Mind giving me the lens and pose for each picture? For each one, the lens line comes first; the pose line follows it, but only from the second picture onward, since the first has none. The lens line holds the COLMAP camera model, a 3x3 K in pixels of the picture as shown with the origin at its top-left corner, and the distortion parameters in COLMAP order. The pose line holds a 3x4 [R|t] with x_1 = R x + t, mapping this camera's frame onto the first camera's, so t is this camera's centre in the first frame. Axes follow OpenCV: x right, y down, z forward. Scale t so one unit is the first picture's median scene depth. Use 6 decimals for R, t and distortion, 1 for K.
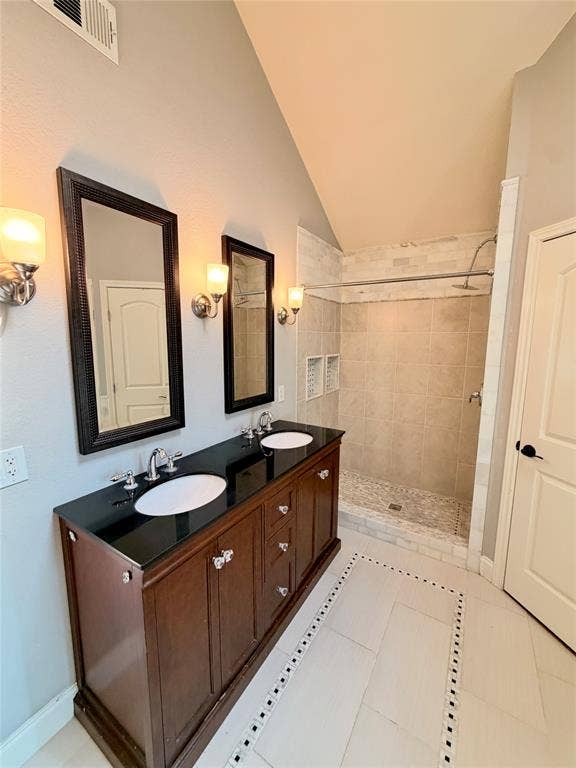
lens RADIAL K [[306.0, 0, 284.8], [0, 306.0, 380.8], [0, 0, 1]] dist [0.000569, -0.000625]
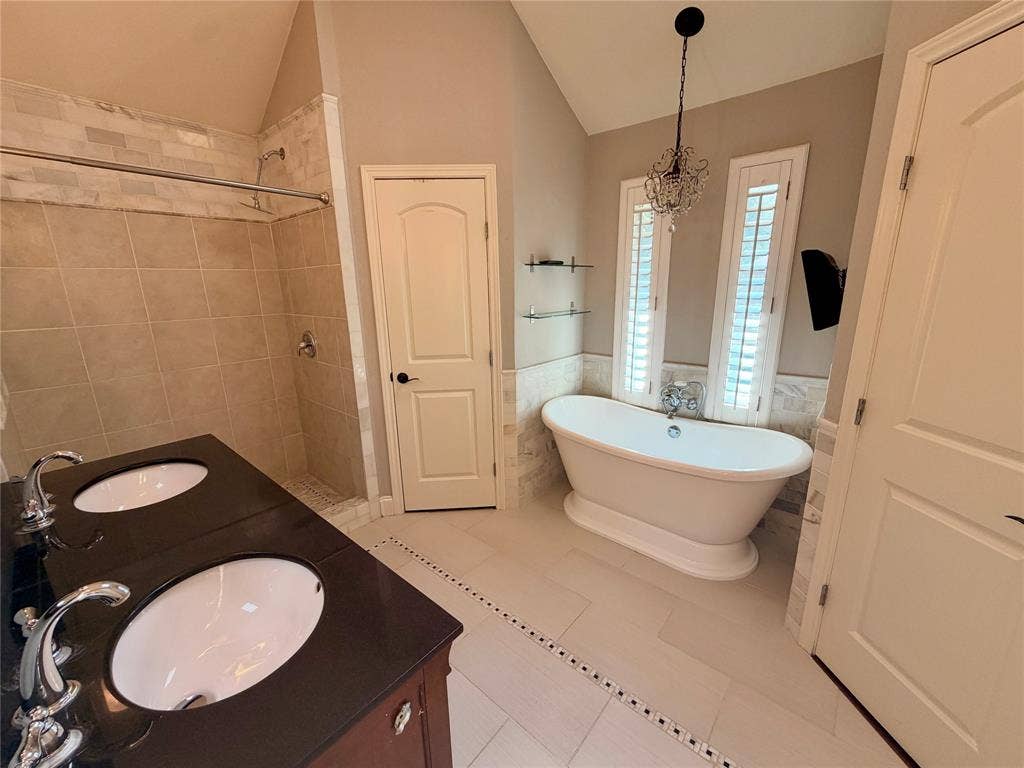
lens RADIAL K [[408.0, 0, 507.7], [0, 408.0, 383.1], [0, 0, 1]] dist [0.000569, -0.000625]
pose [[0.137161, -0.241288, 0.960712, -0.368823], [0.158873, 0.962681, 0.219100, -0.009933], [-0.977725, 0.122580, 0.170376, 0.247724]]
